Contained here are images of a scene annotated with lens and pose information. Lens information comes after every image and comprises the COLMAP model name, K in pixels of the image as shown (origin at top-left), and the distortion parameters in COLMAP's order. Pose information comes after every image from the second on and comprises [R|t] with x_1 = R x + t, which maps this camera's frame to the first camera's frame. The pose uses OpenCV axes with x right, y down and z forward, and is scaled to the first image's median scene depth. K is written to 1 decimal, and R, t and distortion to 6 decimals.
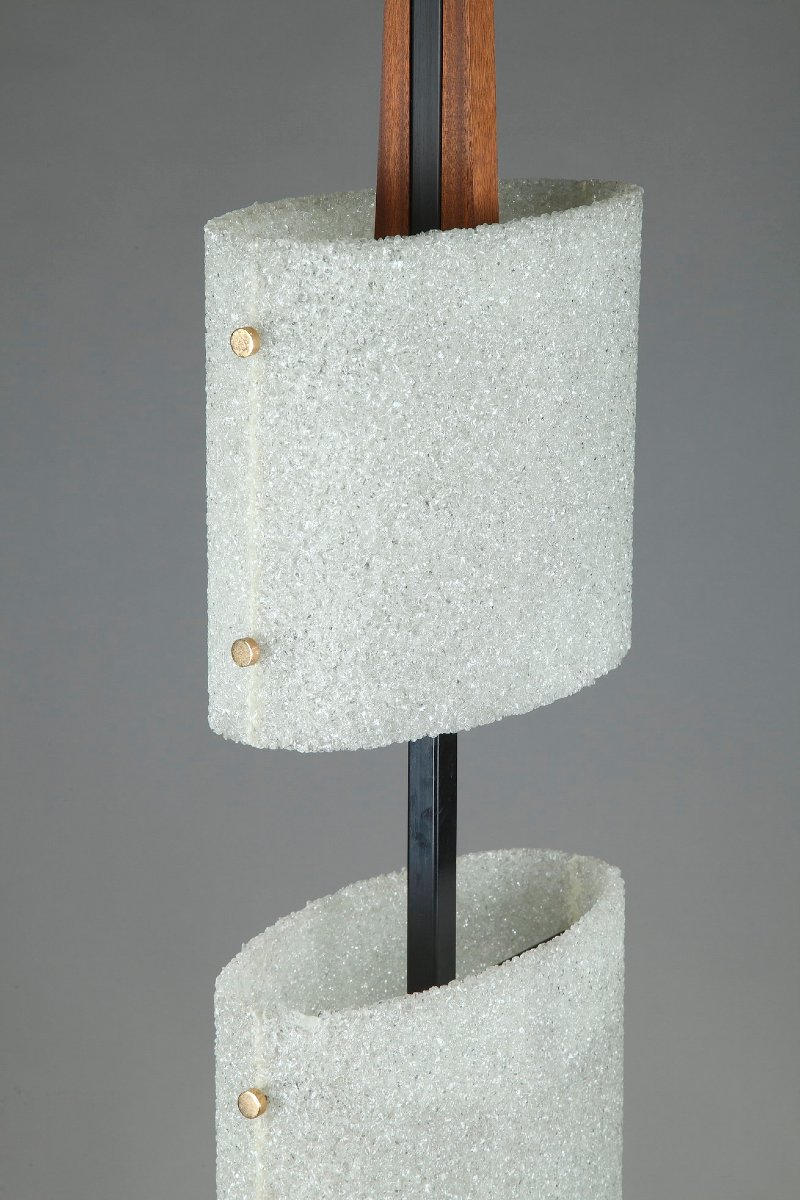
lens RADIAL K [[3619.7, 0, 394.0], [0, 3619.7, 636.7], [0, 0, 1]] dist [0.424226, 0.000000]
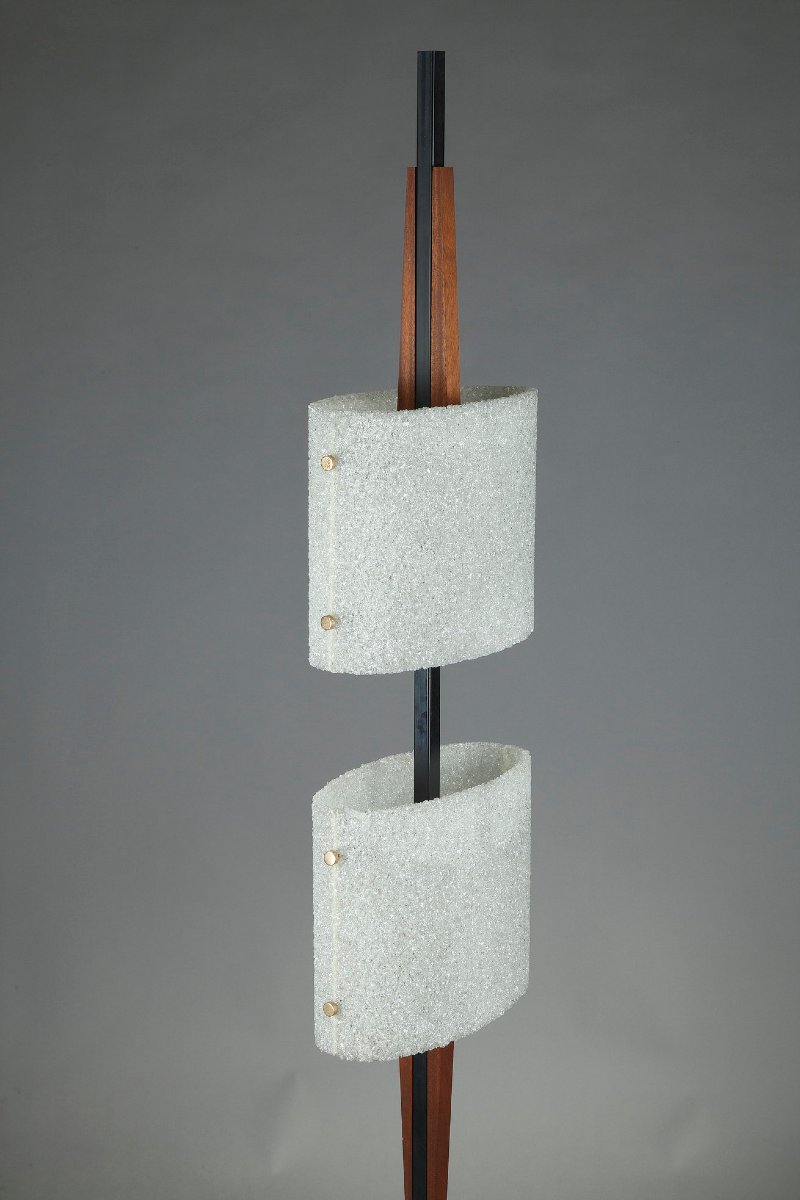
lens RADIAL K [[2188.2, 0, 399.3], [0, 2188.2, 600.7], [0, 0, 1]] dist [-0.022913, 0.000000]
pose [[0.999888, 0.003362, -0.014579, 0.013590], [-0.003867, 0.999389, -0.034749, 0.031232], [0.014454, 0.034802, 0.999290, -0.163254]]
